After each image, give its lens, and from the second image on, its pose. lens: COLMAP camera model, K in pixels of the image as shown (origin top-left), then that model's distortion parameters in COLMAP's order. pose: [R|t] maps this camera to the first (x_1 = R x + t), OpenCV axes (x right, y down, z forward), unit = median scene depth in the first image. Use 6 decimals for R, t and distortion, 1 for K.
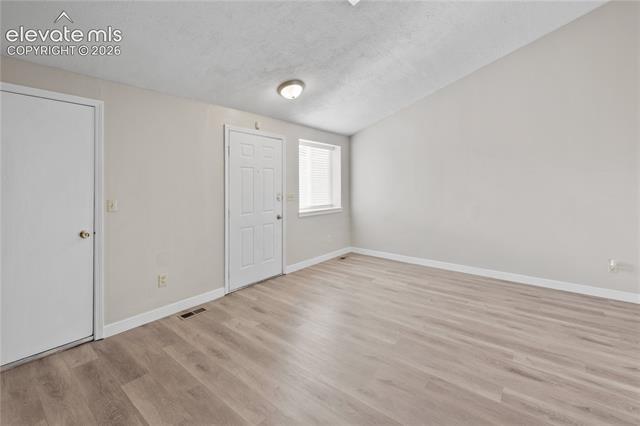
lens RADIAL K [[278.8, 0, 318.4], [0, 278.8, 186.3], [0, 0, 1]] dist [-0.000727, -0.000350]
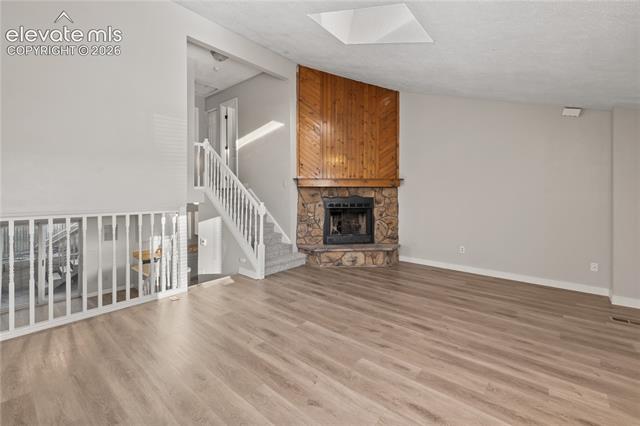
lens RADIAL K [[275.8, 0, 317.8], [0, 275.8, 190.9], [0, 0, 1]] dist [-0.000269, -0.000018]
pose [[-0.999564, -0.003293, 0.029340, 0.389747], [-0.003124, 0.999978, 0.005833, -0.015285], [-0.029358, 0.005739, -0.999552, 1.908295]]
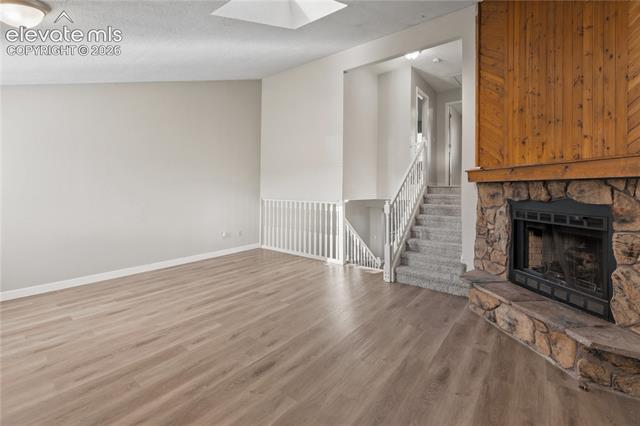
lens RADIAL K [[278.8, 0, 318.4], [0, 278.8, 186.3], [0, 0, 1]] dist [-0.000727, -0.000350]
pose [[-0.010352, 0.007207, 0.999920, -0.884300], [0.000406, 0.999974, -0.007203, -0.005100], [-0.999946, 0.000331, -0.010354, 0.592273]]
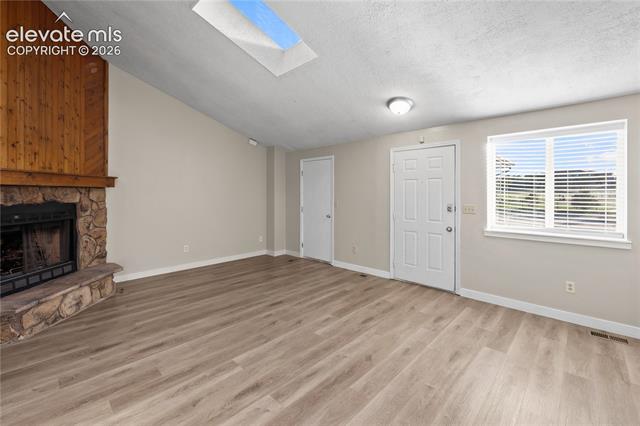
lens RADIAL K [[275.8, 0, 317.8], [0, 275.8, 190.9], [0, 0, 1]] dist [-0.000269, -0.000018]
pose [[-0.091277, -0.008748, -0.995787, 1.382447], [-0.007690, 0.999938, -0.008079, -0.012068], [0.995796, 0.006921, -0.091338, 1.088920]]
